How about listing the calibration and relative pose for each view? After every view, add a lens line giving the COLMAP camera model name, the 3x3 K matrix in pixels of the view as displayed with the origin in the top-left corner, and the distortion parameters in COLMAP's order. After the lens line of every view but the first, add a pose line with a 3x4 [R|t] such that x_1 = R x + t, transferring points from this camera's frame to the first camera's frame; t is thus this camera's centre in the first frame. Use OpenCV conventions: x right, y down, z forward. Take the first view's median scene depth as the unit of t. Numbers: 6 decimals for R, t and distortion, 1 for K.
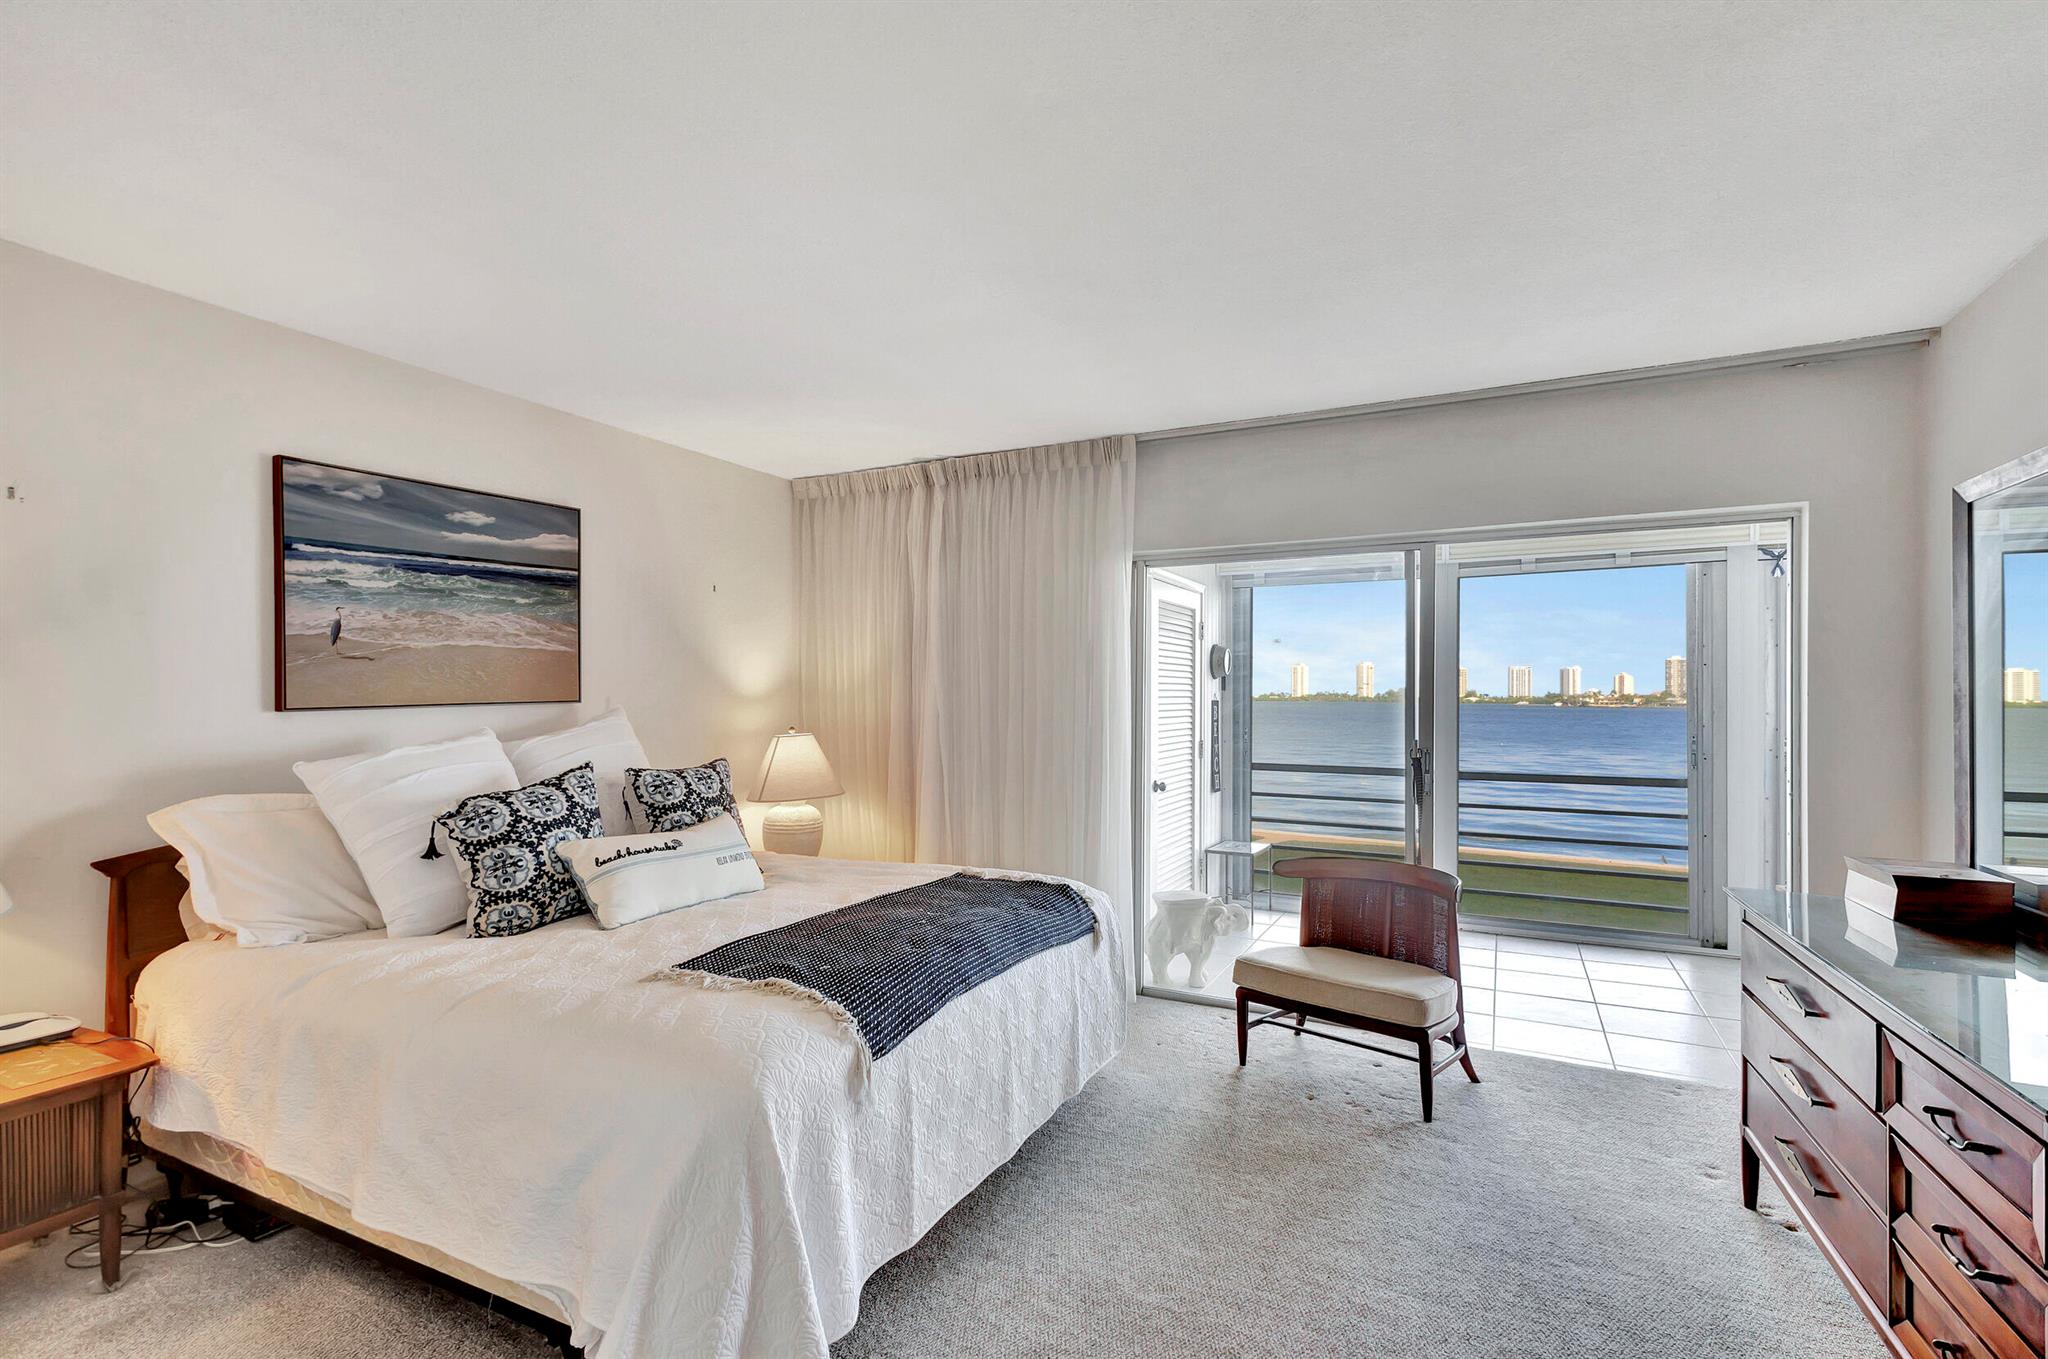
lens RADIAL K [[952.5, 0, 1023.0], [0, 952.5, 678.7], [0, 0, 1]] dist [0.014366, -0.003840]
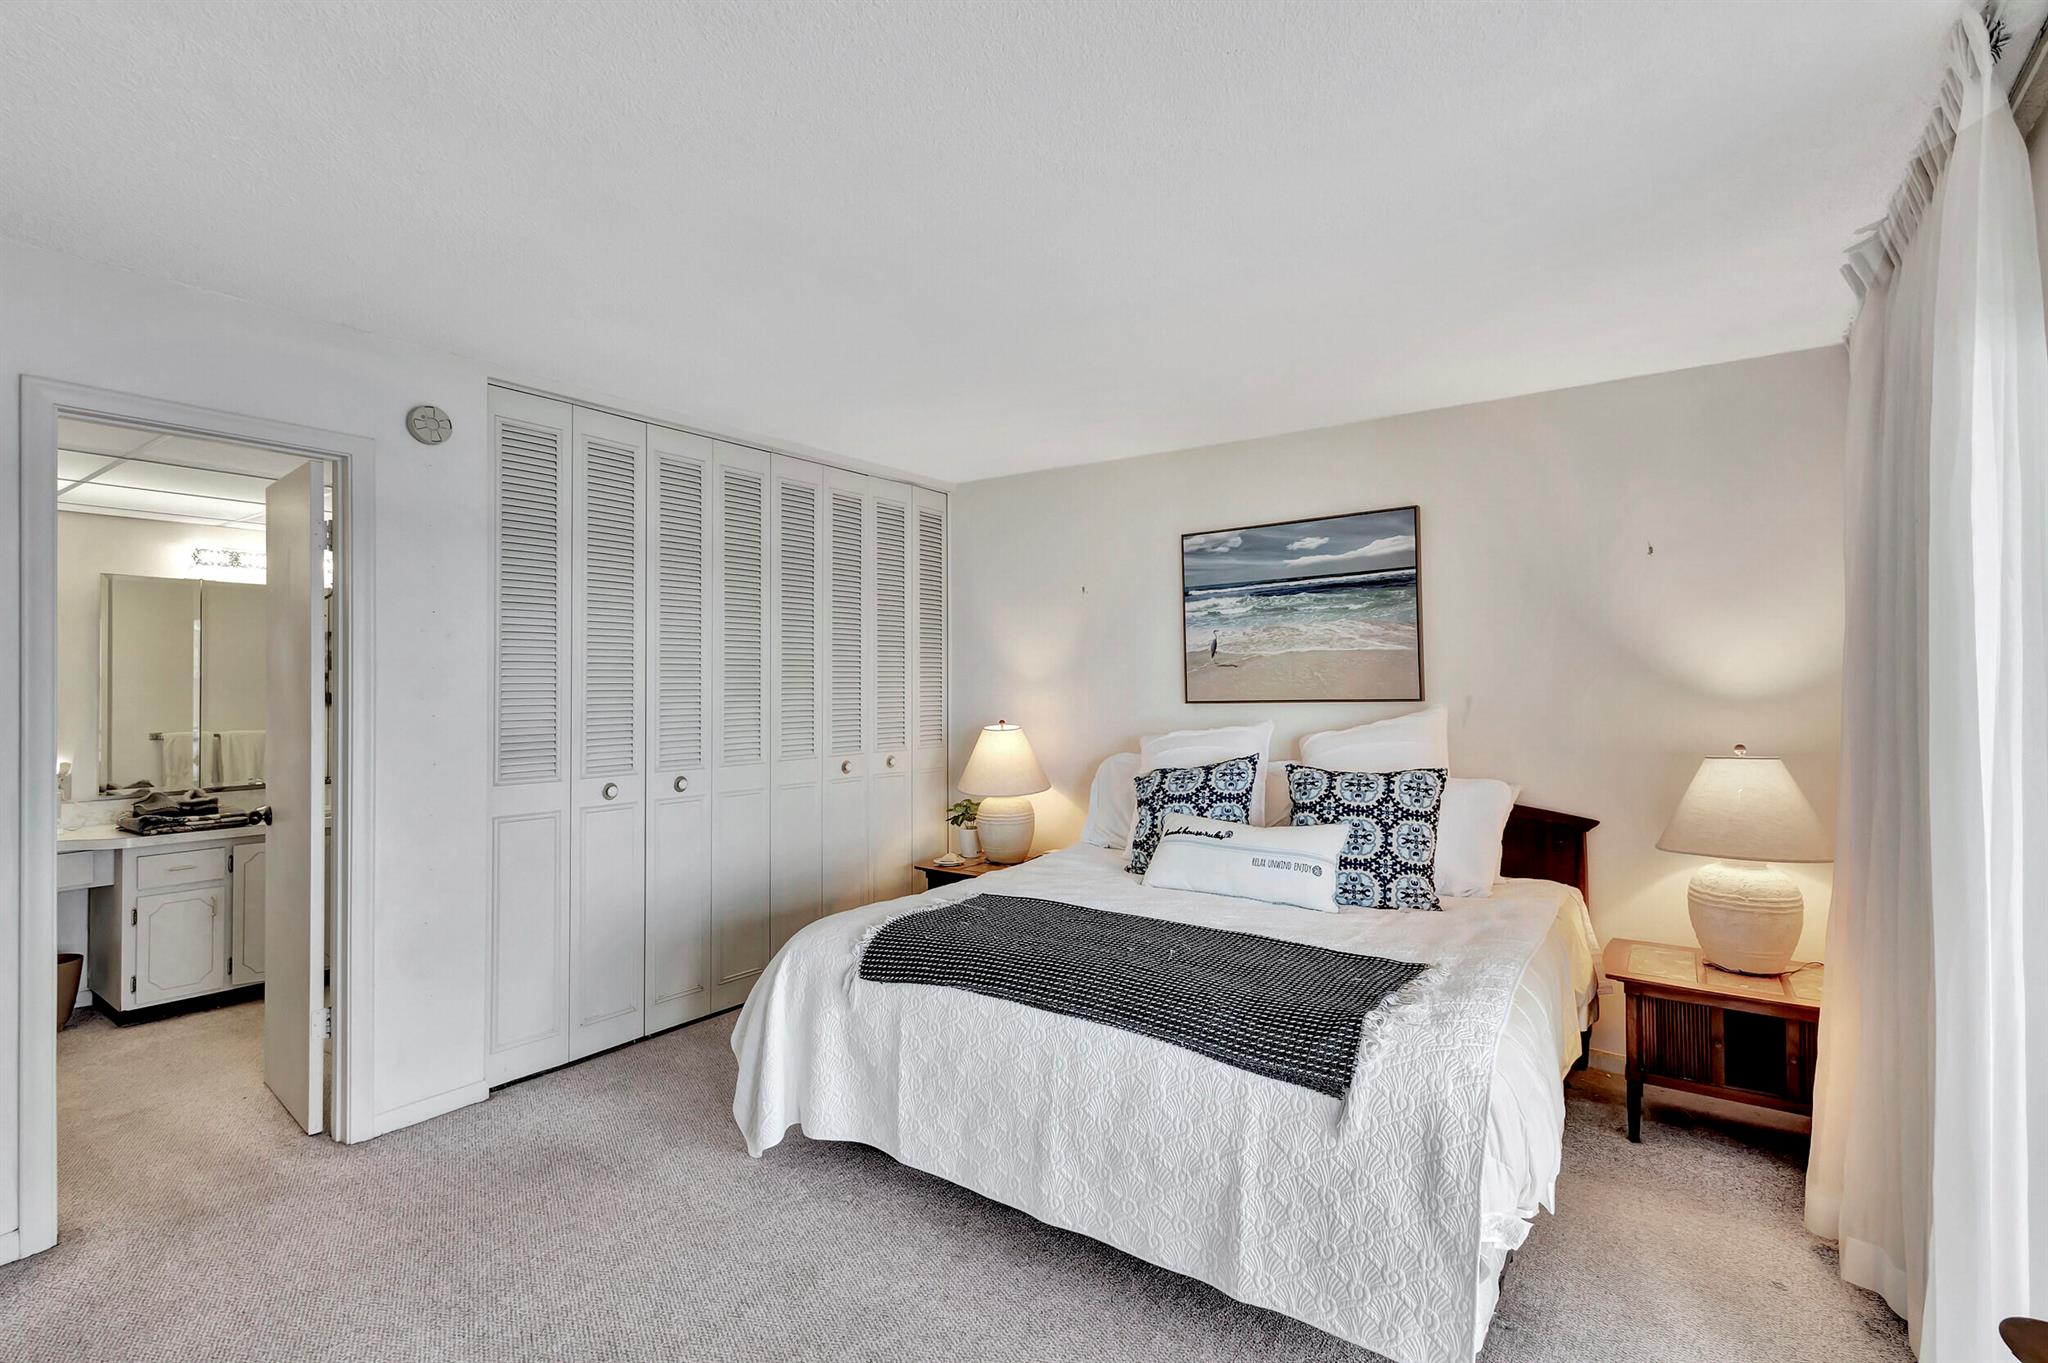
lens RADIAL K [[952.5, 0, 1021.2], [0, 952.5, 674.8], [0, 0, 1]] dist [0.014366, -0.003840]
pose [[-0.155715, -0.010318, -0.987748, 0.671998], [0.018144, 0.999747, -0.013303, 0.004191], [0.987635, -0.019993, -0.155489, 0.869570]]
